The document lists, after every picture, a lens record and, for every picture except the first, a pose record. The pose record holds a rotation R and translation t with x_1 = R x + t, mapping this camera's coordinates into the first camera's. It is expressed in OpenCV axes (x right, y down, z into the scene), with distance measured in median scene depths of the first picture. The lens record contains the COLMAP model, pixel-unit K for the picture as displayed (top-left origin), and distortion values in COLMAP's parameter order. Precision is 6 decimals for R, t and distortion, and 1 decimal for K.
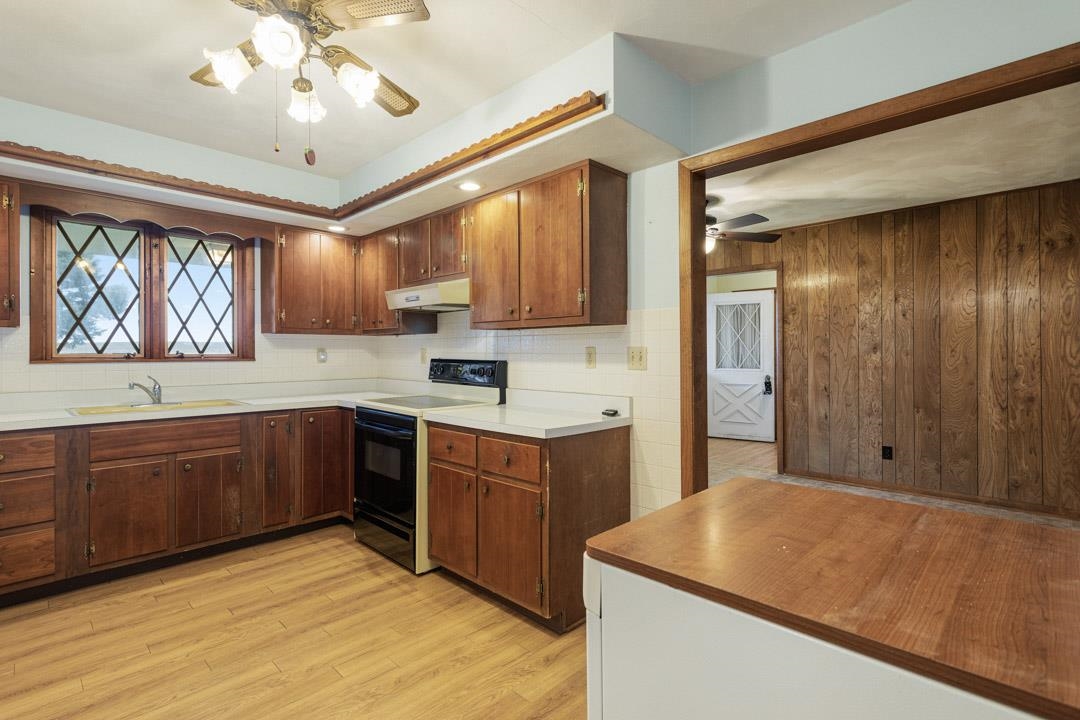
lens RADIAL K [[515.9, 0, 540.0], [0, 515.9, 360.0], [0, 0, 1]] dist [-0.000441, -0.001741]
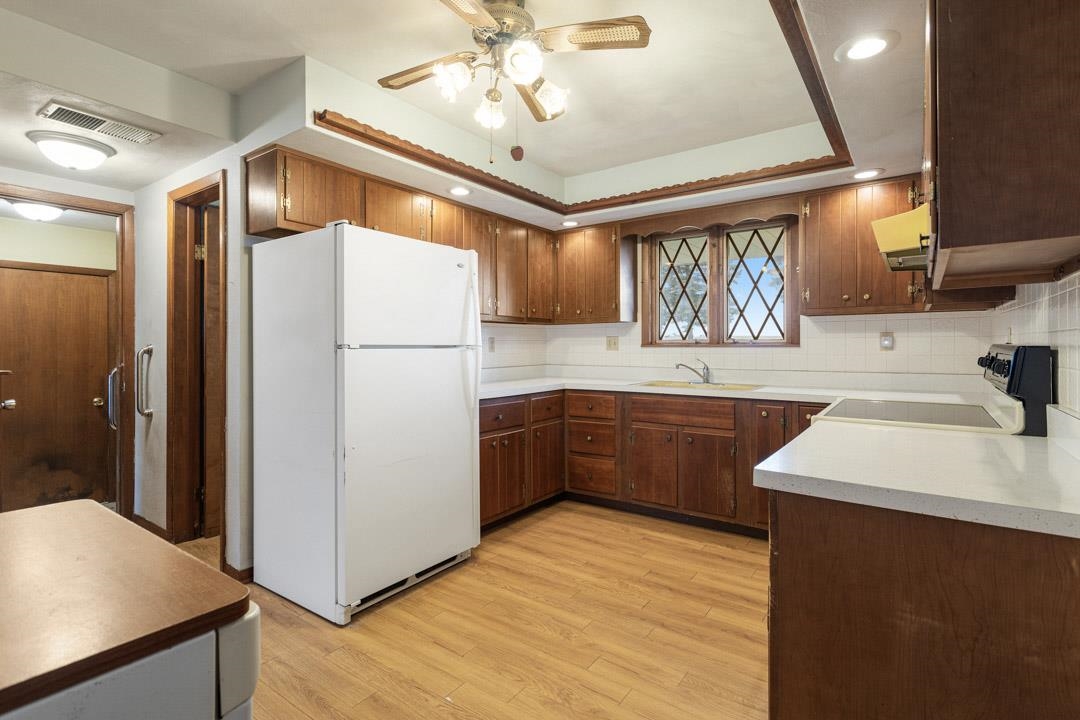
lens RADIAL K [[514.7, 0, 543.0], [0, 514.7, 351.4], [0, 0, 1]] dist [-0.000137, 0.000002]
pose [[0.138891, 0.011759, -0.990238, 0.391141], [-0.011611, 0.999880, 0.010245, 0.007557], [0.990240, 0.010075, 0.139010, 0.547830]]
